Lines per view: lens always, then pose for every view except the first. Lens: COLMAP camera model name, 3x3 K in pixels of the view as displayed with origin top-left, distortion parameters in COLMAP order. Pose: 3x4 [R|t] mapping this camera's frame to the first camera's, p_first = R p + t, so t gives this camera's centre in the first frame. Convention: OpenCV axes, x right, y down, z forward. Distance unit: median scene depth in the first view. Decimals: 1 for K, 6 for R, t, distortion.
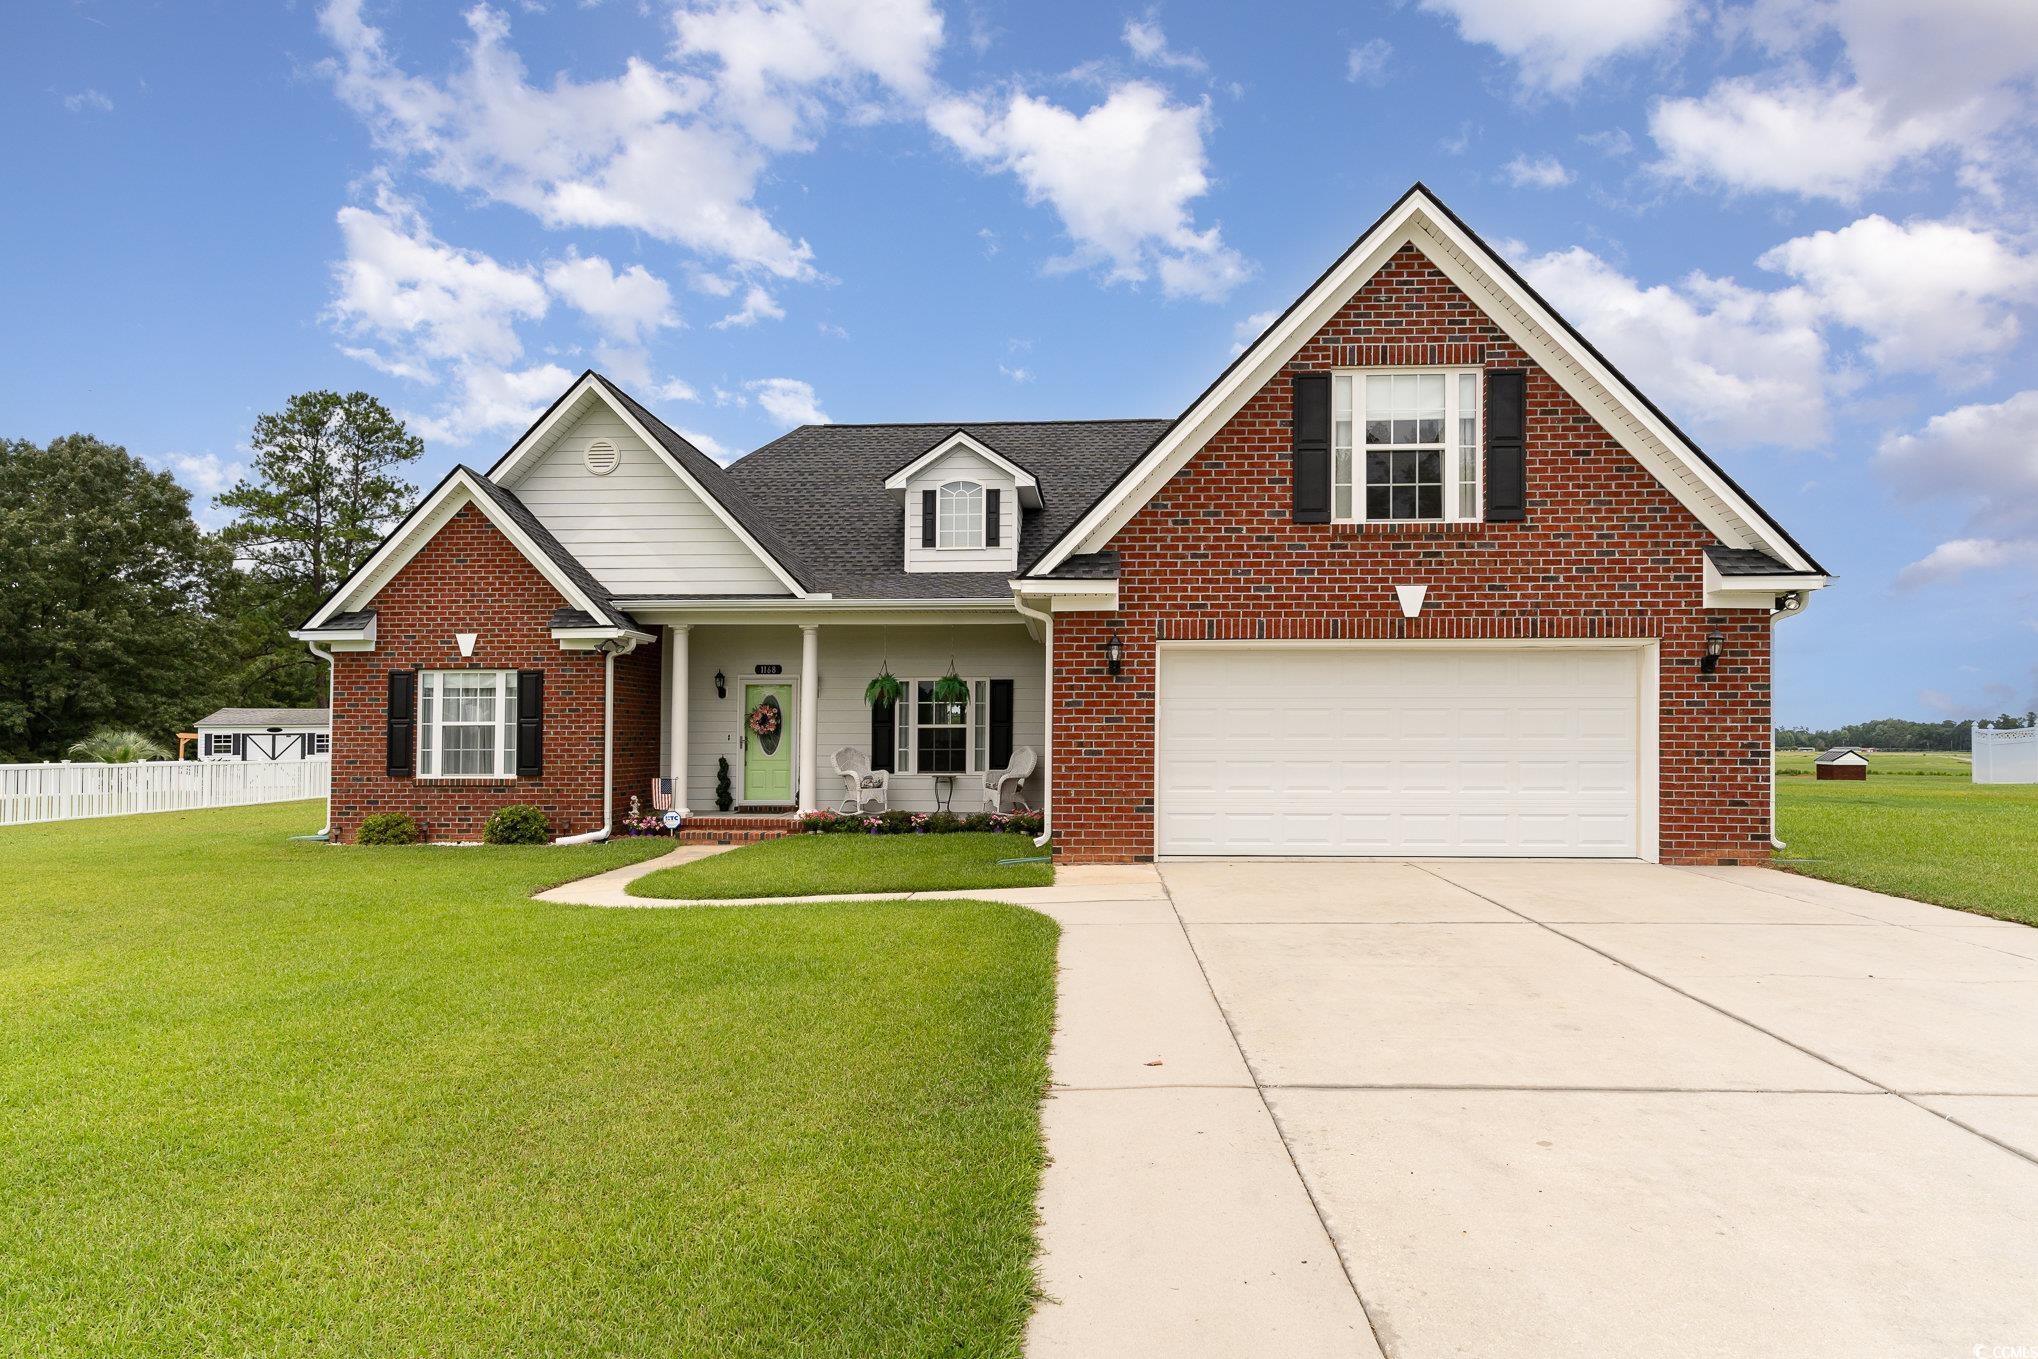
lens RADIAL K [[1139.9, 0, 1022.3], [0, 1139.9, 697.1], [0, 0, 1]] dist [-0.000333, -0.000559]
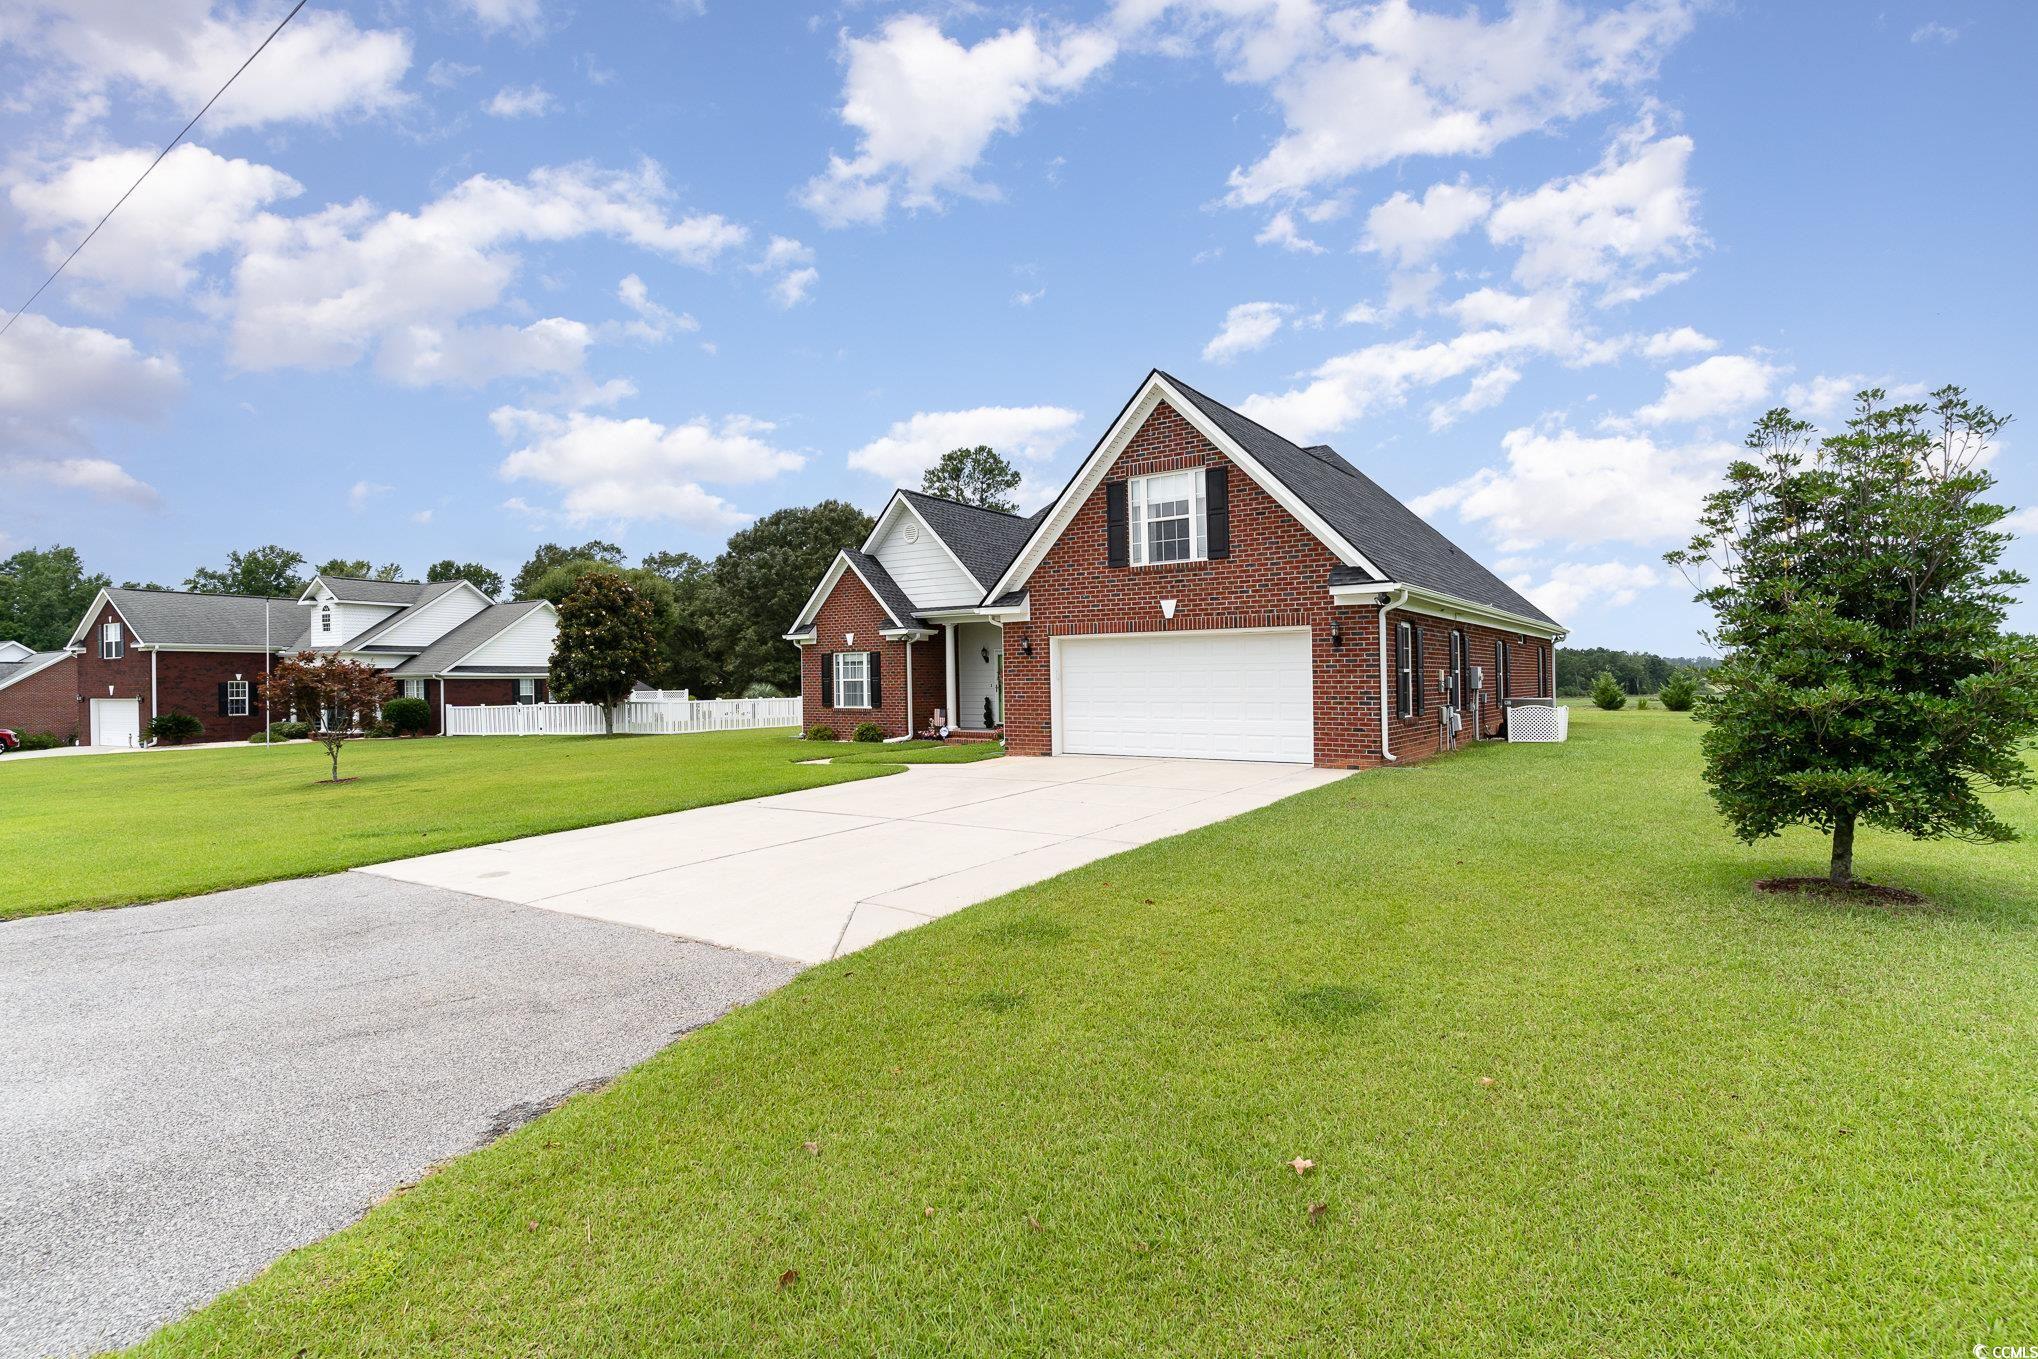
lens RADIAL K [[991.1, 0, 1031.7], [0, 991.1, 674.7], [0, 0, 1]] dist [0.000818, 0.000727]
pose [[0.847451, -0.010271, -0.530774, 0.671052], [0.028808, 0.999229, 0.026660, -0.021593], [0.530091, -0.037884, 0.847094, -0.267286]]
